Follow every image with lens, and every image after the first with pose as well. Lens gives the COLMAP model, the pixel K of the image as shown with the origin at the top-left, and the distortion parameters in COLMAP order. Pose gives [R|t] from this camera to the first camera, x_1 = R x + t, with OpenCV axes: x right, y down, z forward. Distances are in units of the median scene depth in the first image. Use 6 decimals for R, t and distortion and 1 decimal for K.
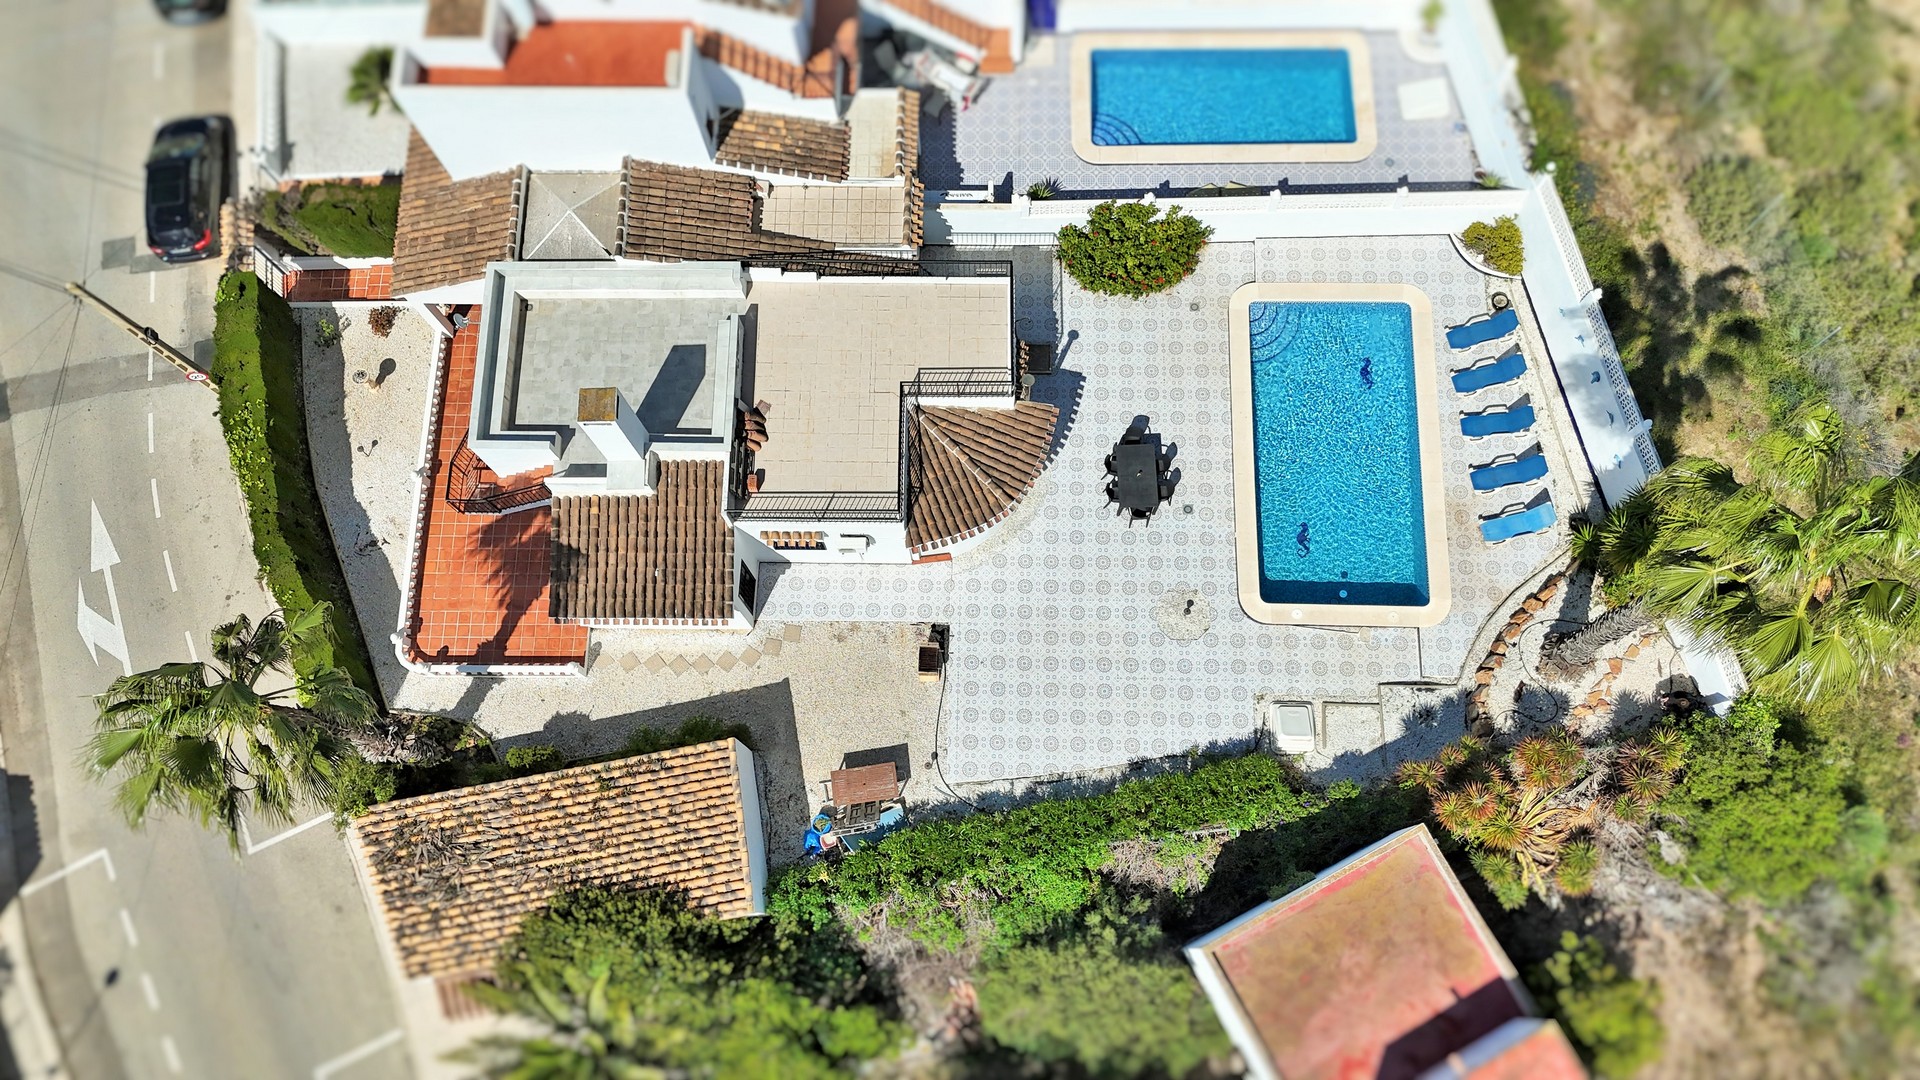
lens RADIAL K [[1384.2, 0, 965.2], [0, 1384.2, 541.8], [0, 0, 1]] dist [0.105772, -0.116120]
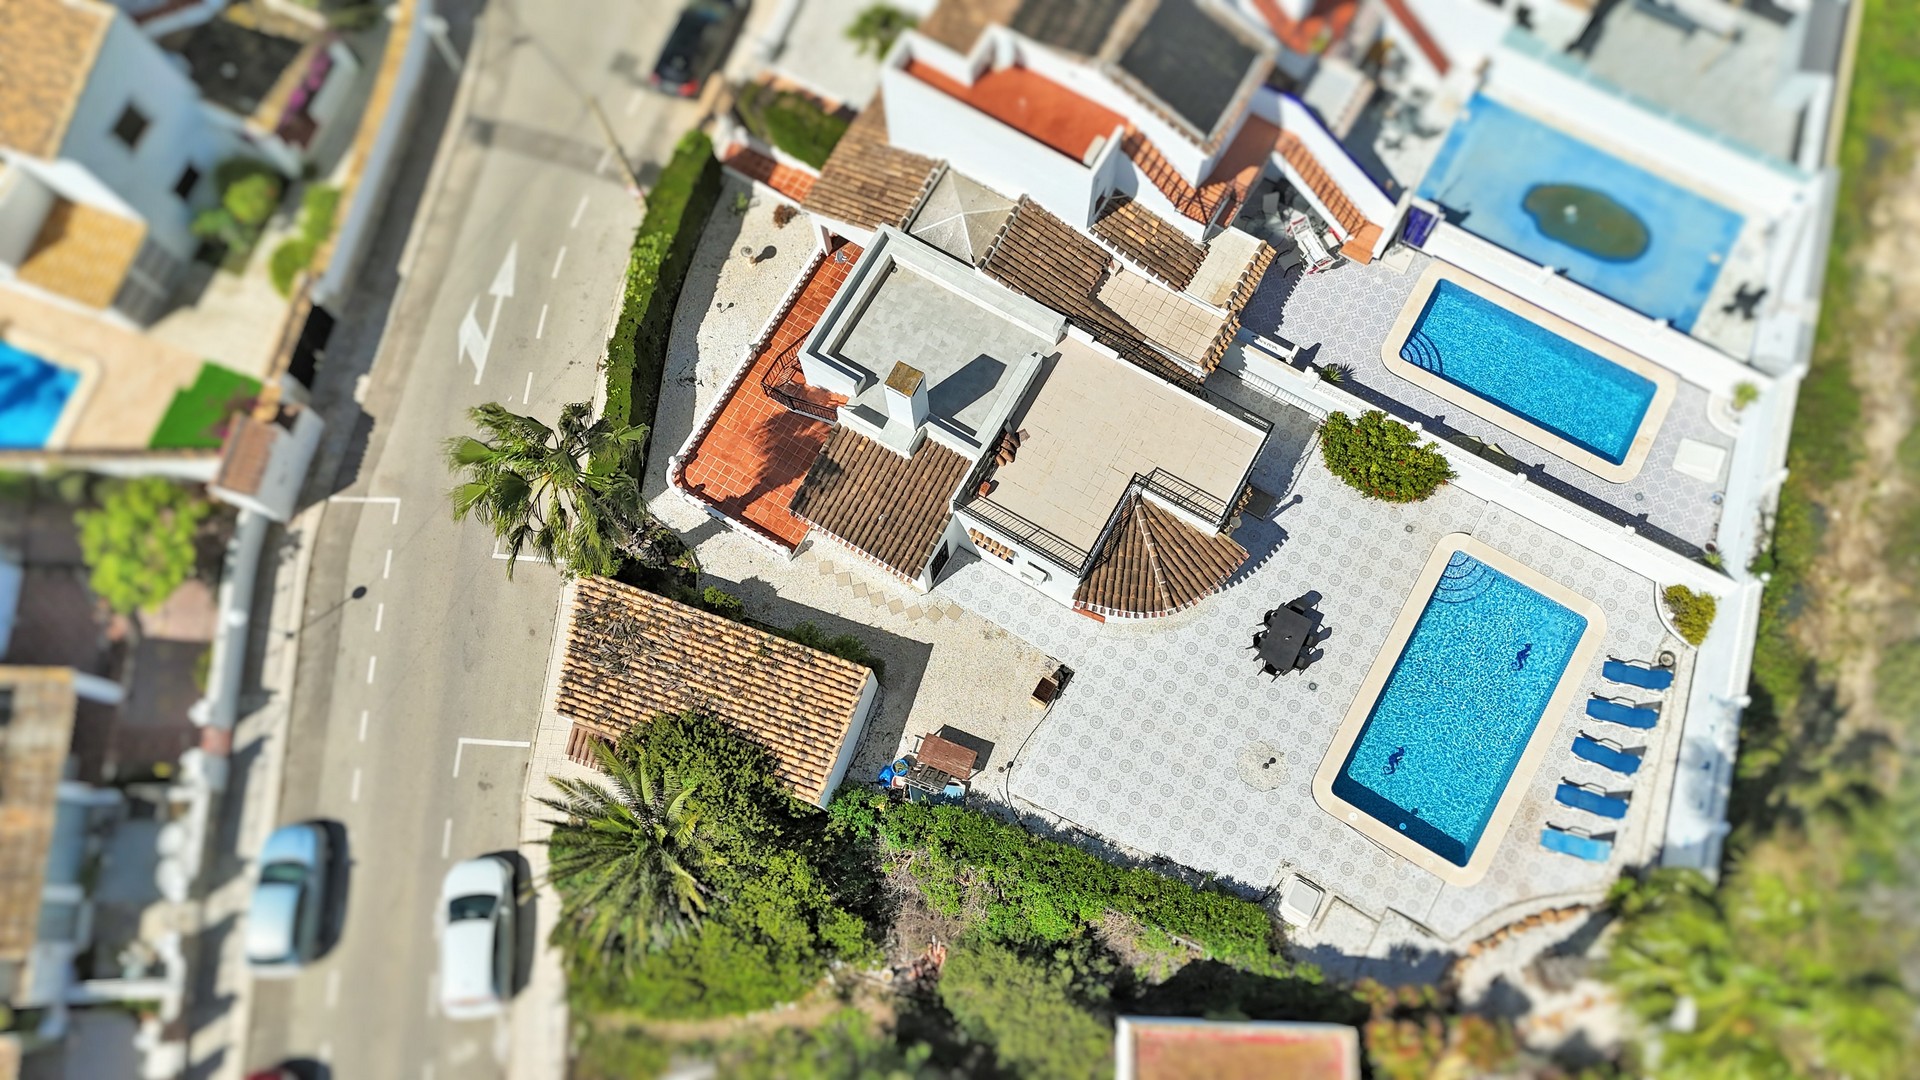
lens RADIAL K [[1384.2, 0, 965.2], [0, 1384.2, 541.8], [0, 0, 1]] dist [0.105772, -0.116120]
pose [[0.869493, 0.476586, -0.129800, 0.007100], [-0.474545, 0.878908, 0.048241, -0.049333], [0.137074, 0.019651, 0.990366, -0.167634]]
